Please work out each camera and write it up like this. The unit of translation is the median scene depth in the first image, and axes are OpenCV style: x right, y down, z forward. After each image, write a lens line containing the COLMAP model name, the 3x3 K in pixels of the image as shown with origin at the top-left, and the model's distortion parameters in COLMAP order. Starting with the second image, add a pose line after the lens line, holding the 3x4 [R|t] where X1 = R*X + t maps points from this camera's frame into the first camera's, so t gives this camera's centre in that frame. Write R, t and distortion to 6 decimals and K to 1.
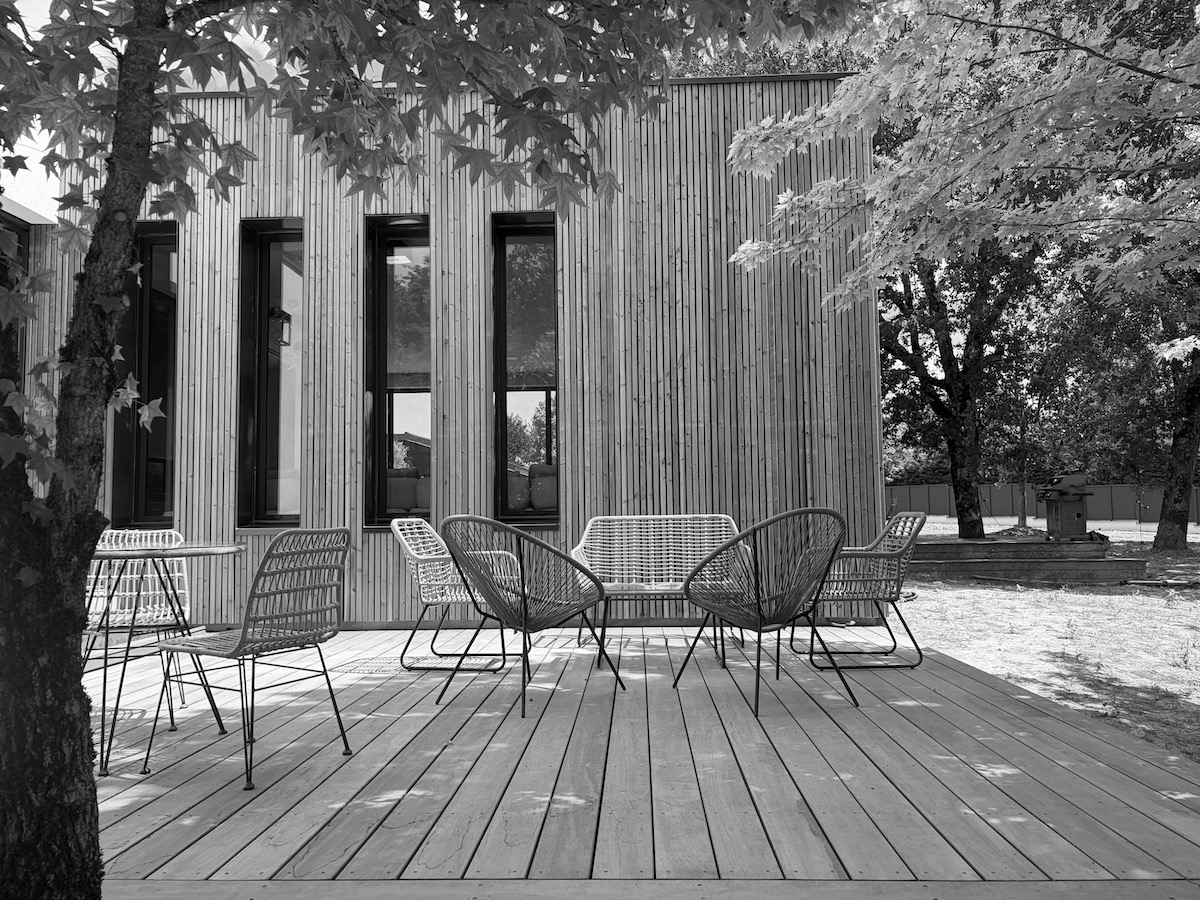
lens RADIAL K [[914.3, 0, 597.5], [0, 914.3, 453.6], [0, 0, 1]] dist [0.024618, -0.009499]
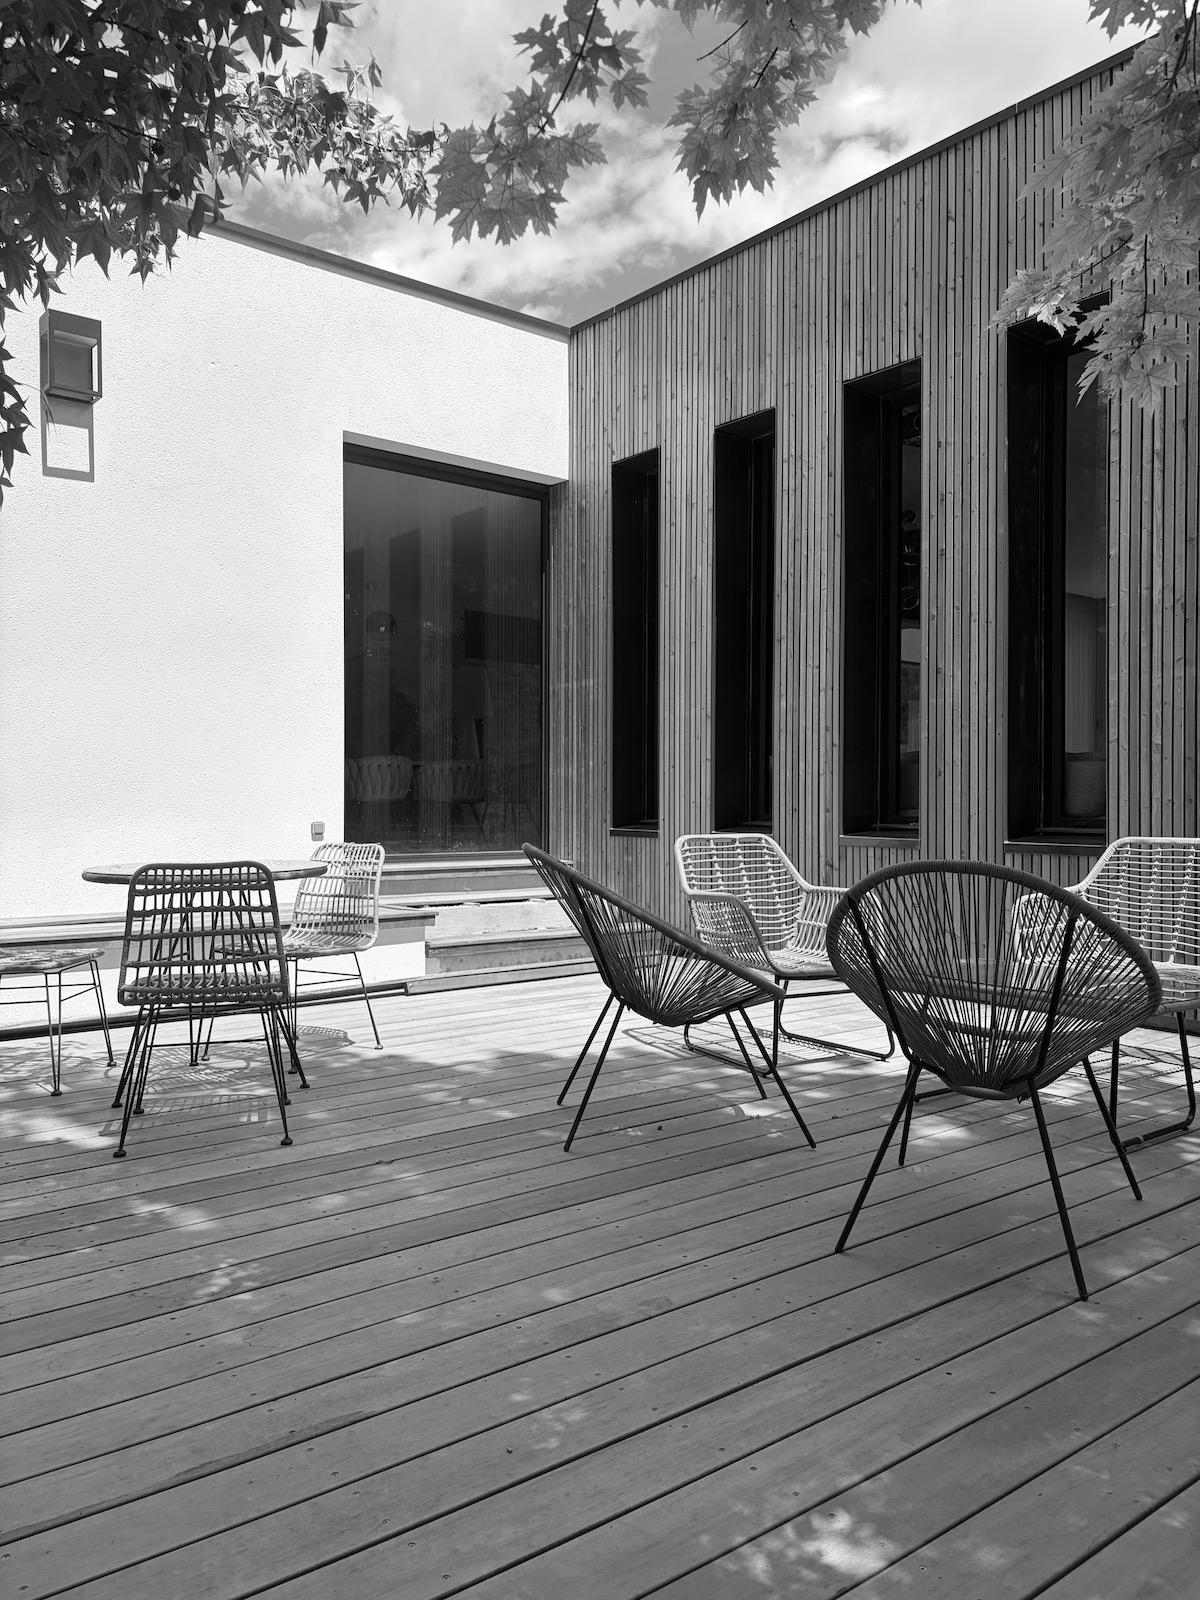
lens RADIAL K [[1219.1, 0, 596.6], [0, 1219.1, 797.2], [0, 0, 1]] dist [0.024618, -0.009499]
pose [[0.648528, 0.010759, -0.761114, 0.329500], [0.044492, 0.997655, 0.052013, -0.007186], [0.759889, -0.067595, 0.646529, 0.251945]]
